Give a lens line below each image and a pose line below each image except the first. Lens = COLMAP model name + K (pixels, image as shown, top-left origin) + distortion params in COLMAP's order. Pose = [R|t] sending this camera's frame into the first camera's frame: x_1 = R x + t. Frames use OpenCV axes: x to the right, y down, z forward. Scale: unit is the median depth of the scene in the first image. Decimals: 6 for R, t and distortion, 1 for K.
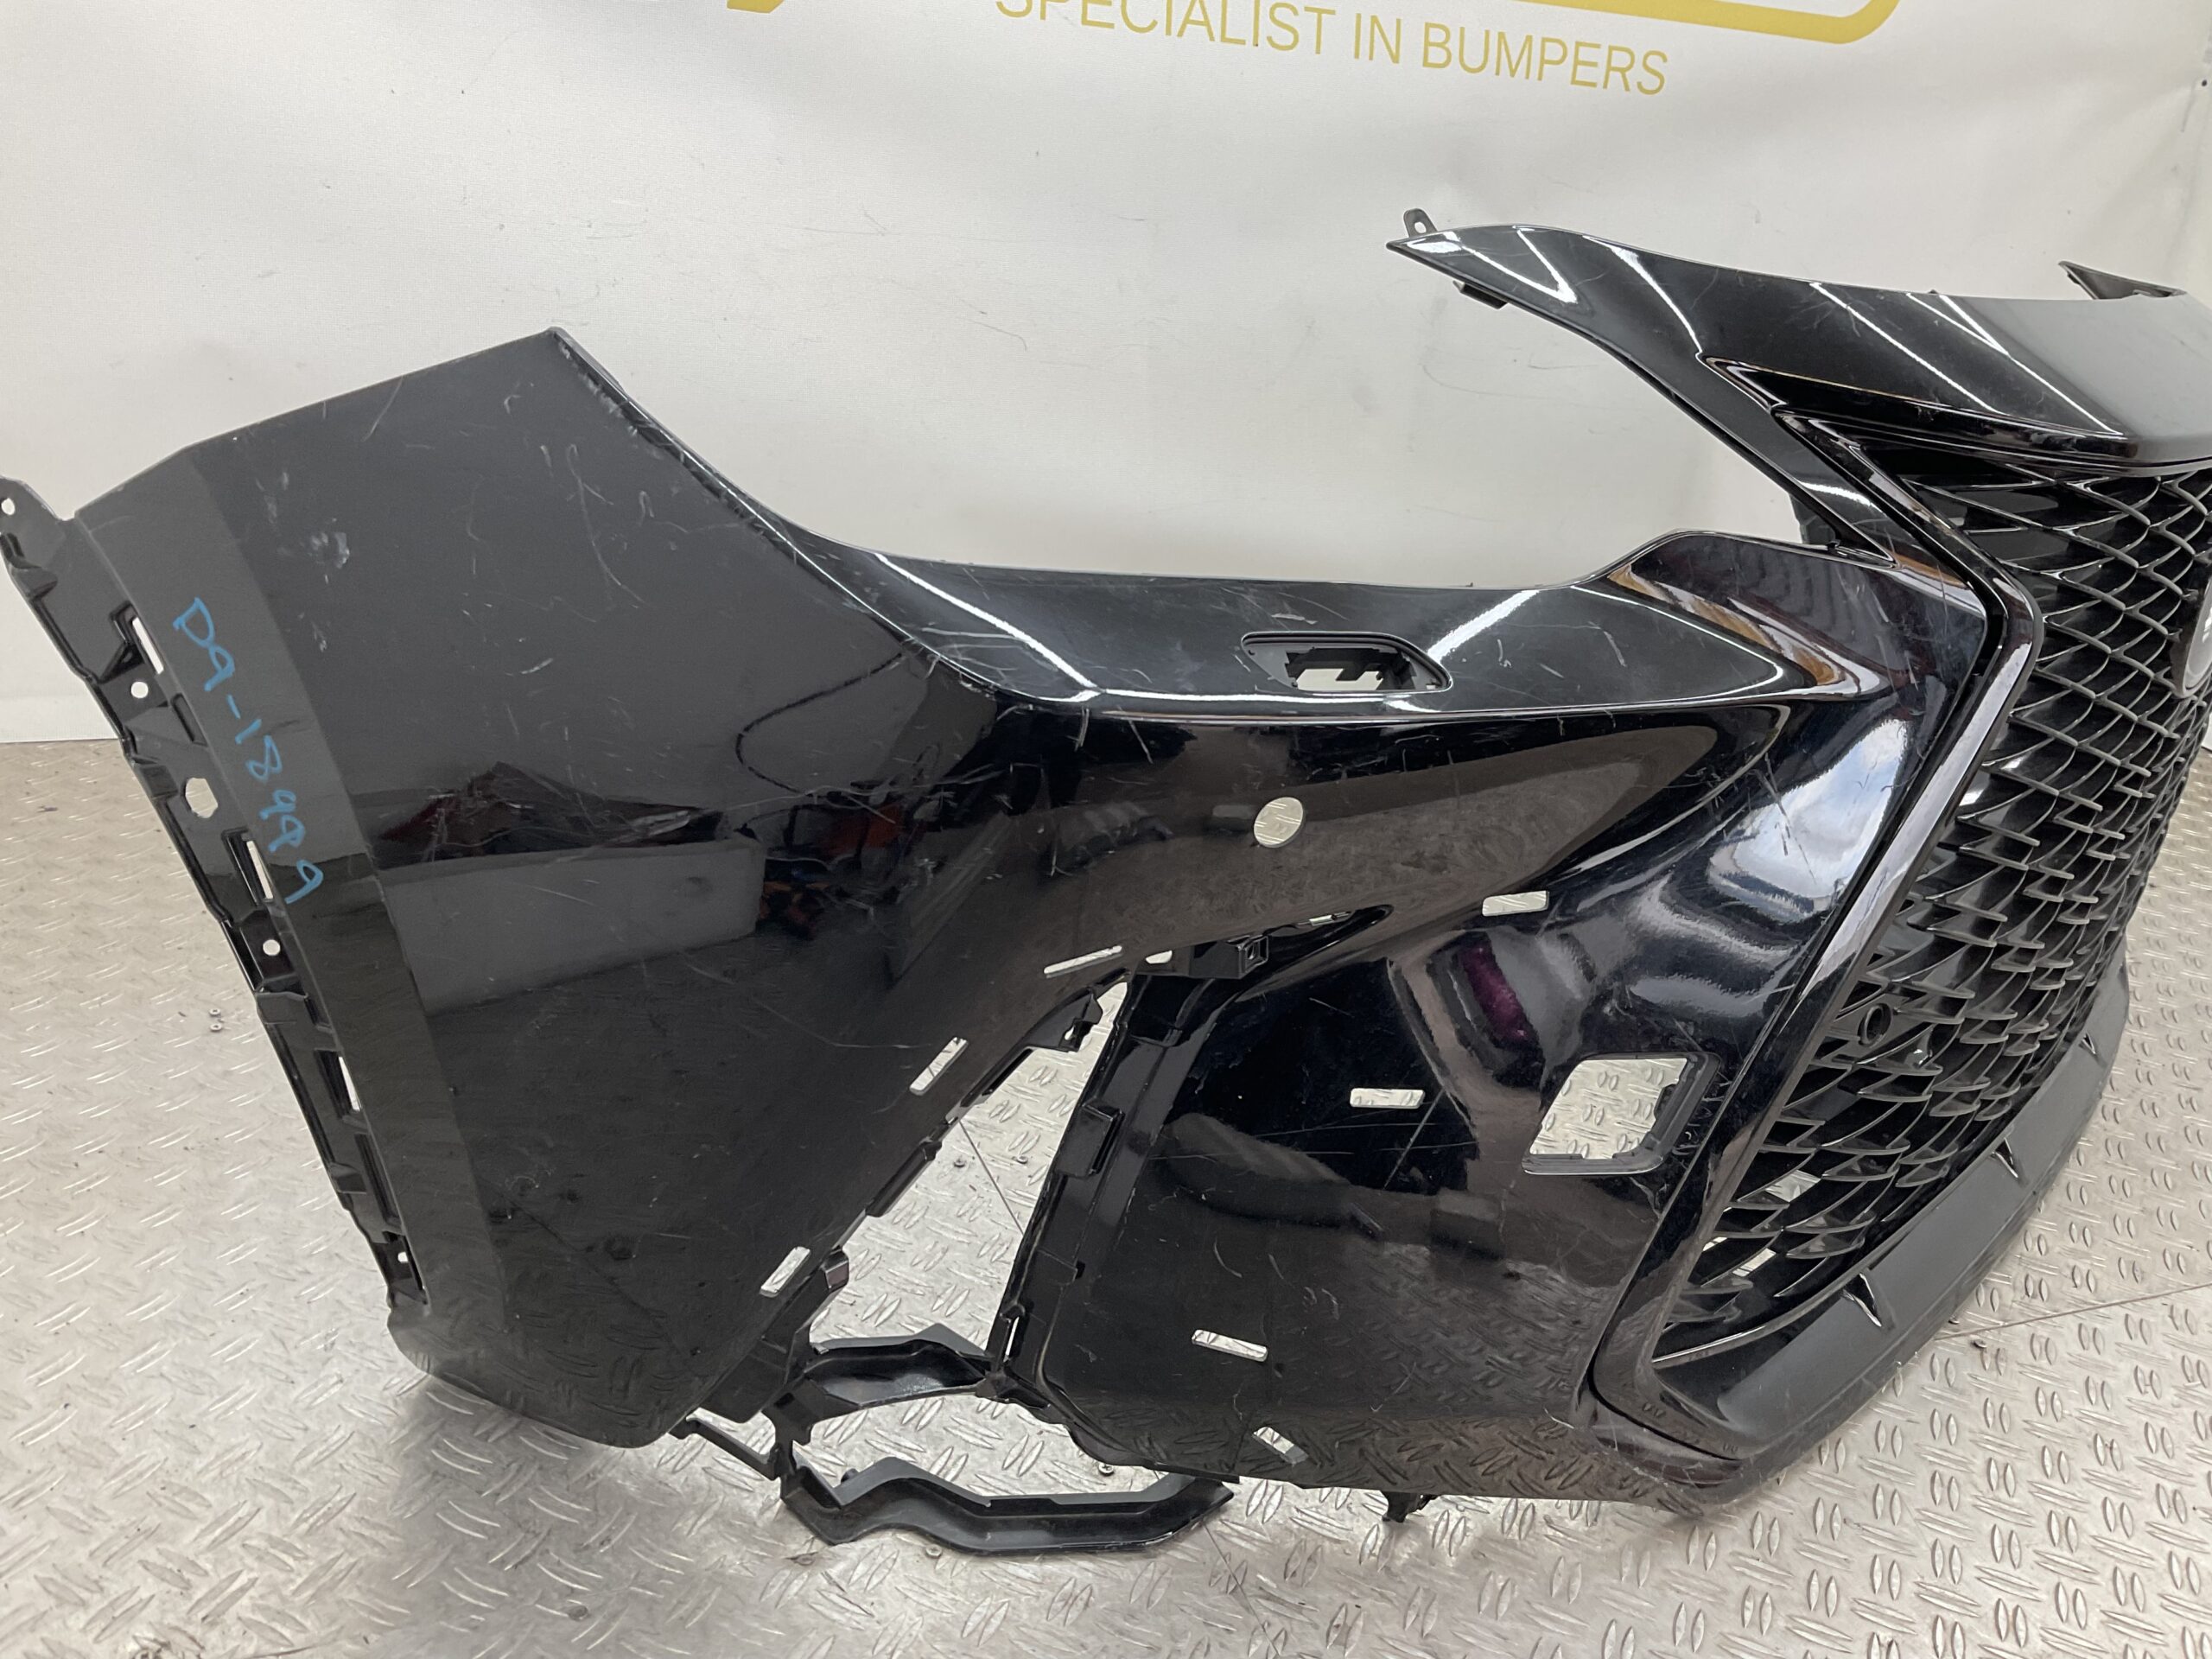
lens RADIAL K [[1819.0, 0, 1096.8], [0, 1819.0, 822.7], [0, 0, 1]] dist [0.125950, -0.222032]
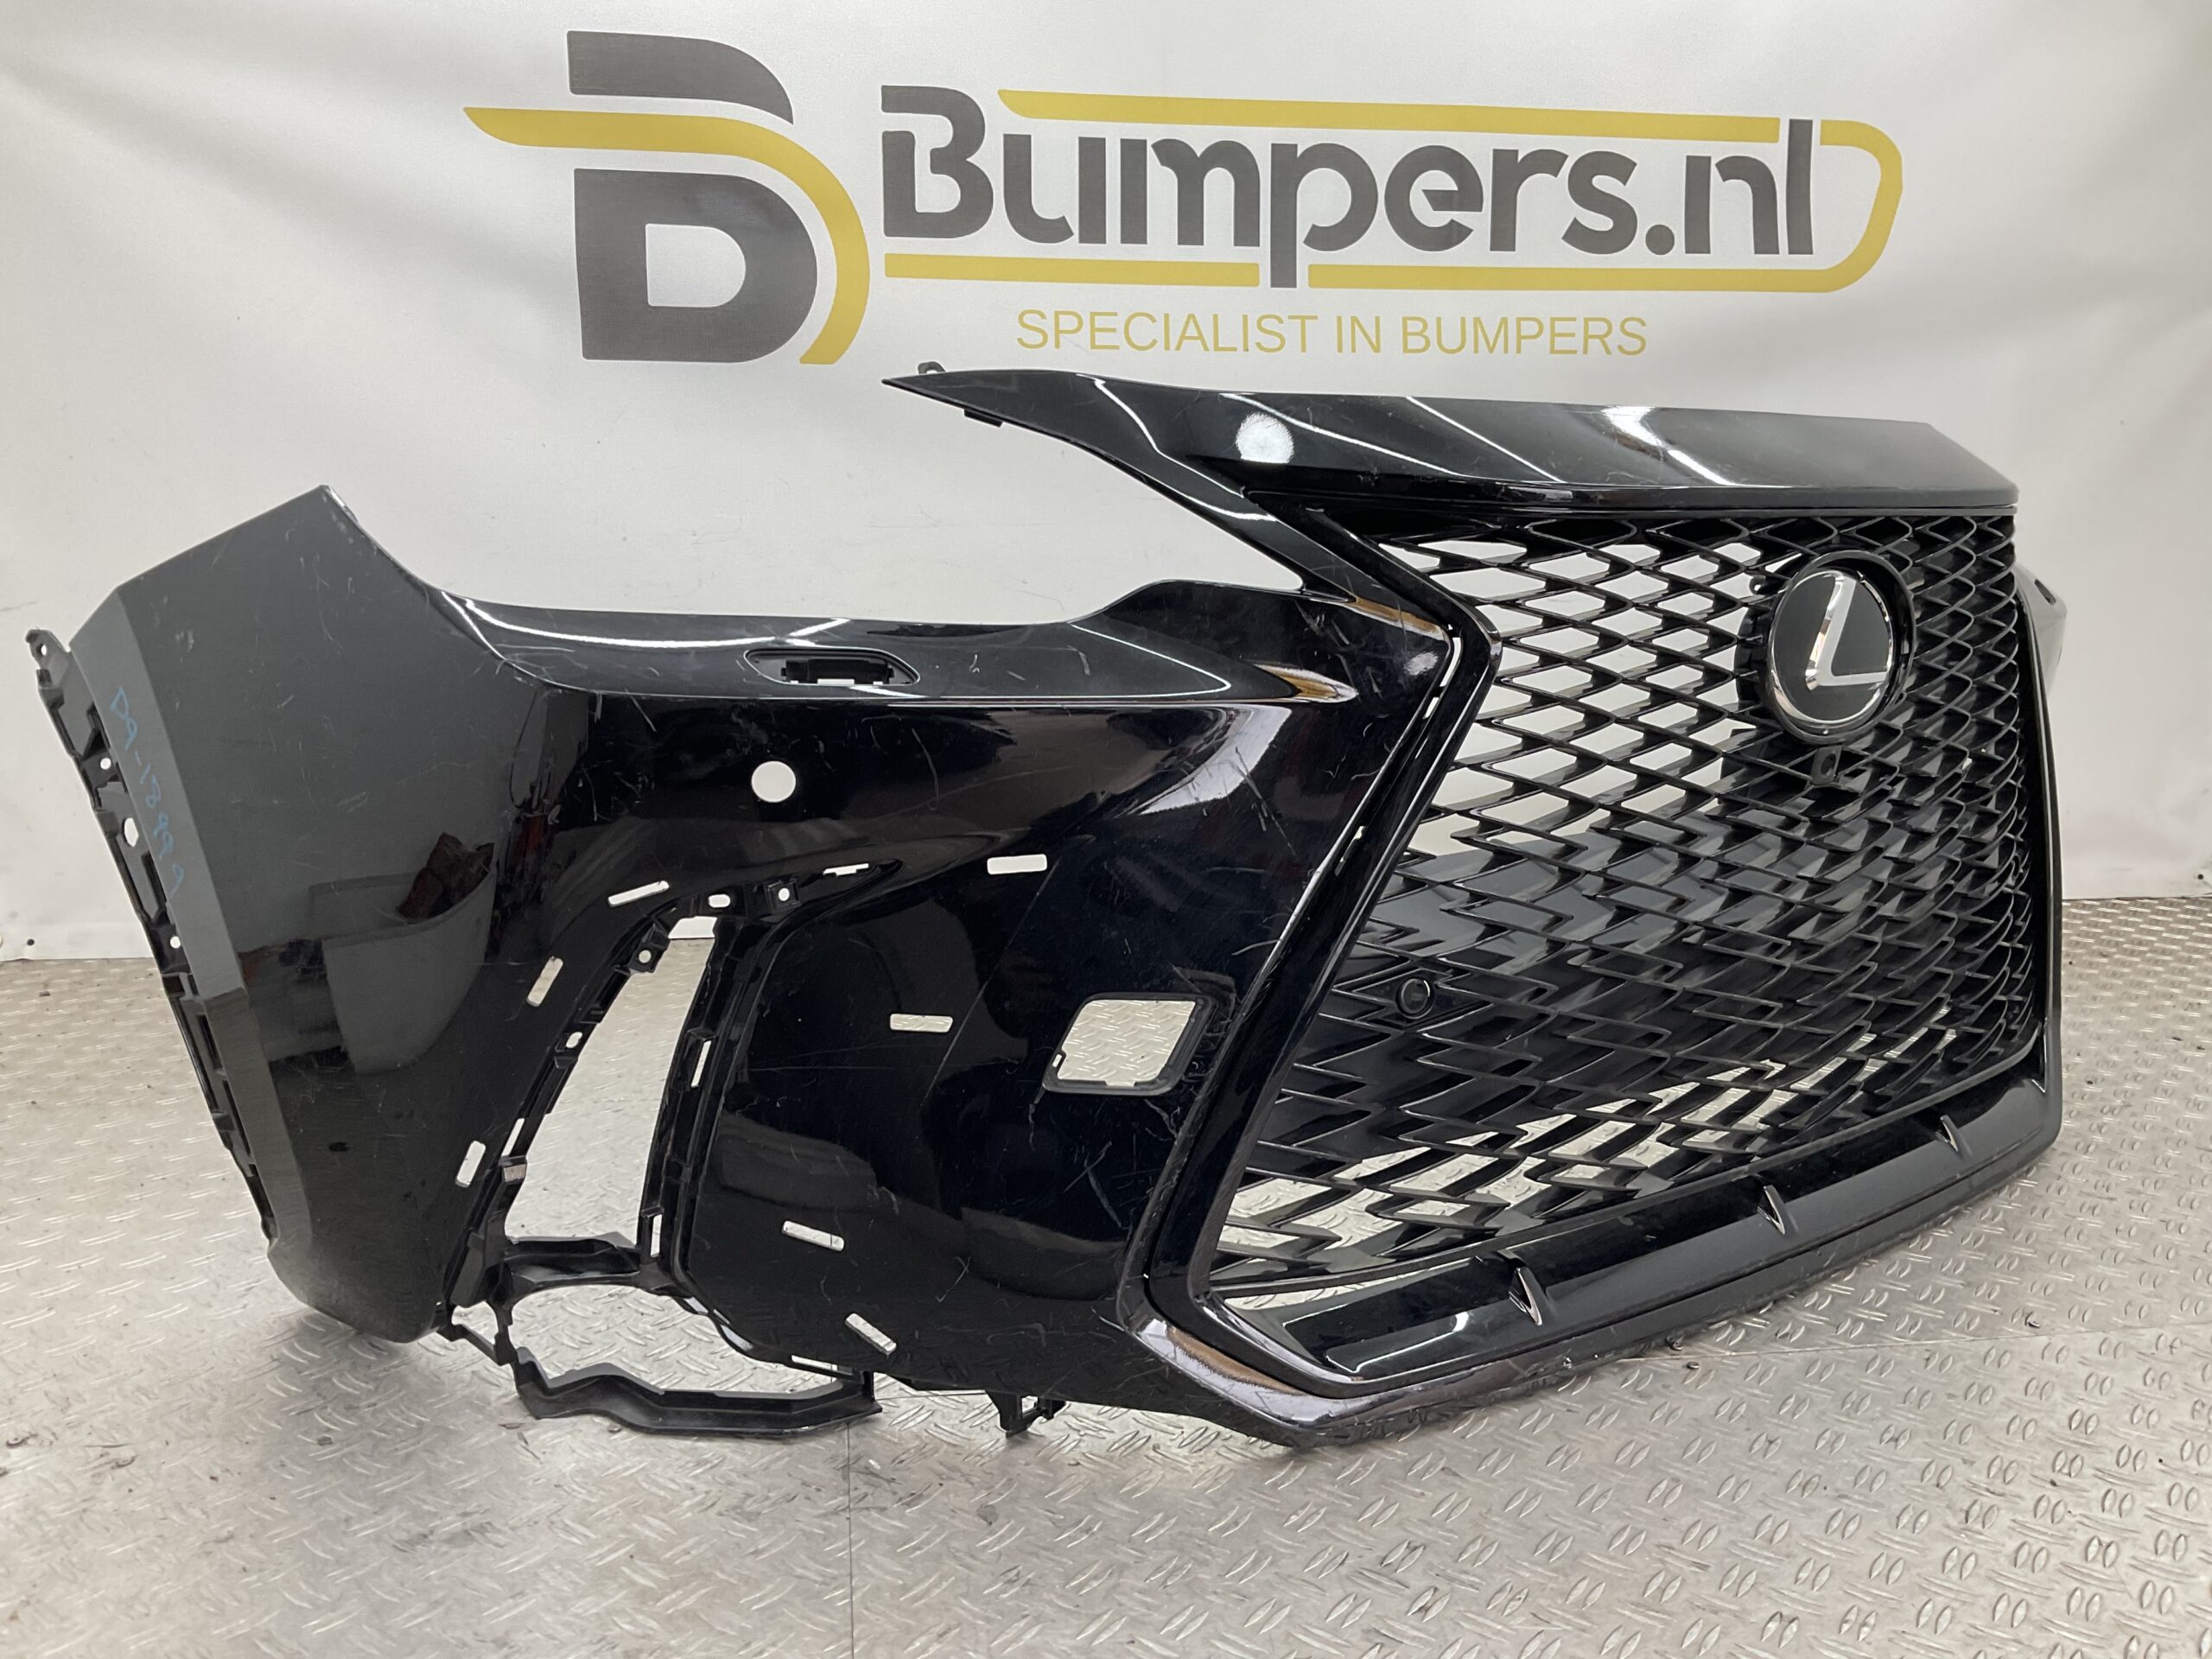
lens RADIAL K [[1819.0, 0, 1096.8], [0, 1819.0, 822.7], [0, 0, 1]] dist [0.125950, -0.222032]
pose [[0.968273, -0.055095, -0.243744, 0.535770], [0.002618, 0.977576, -0.210569, 0.255012], [0.249879, 0.203250, 0.946705, -0.165621]]
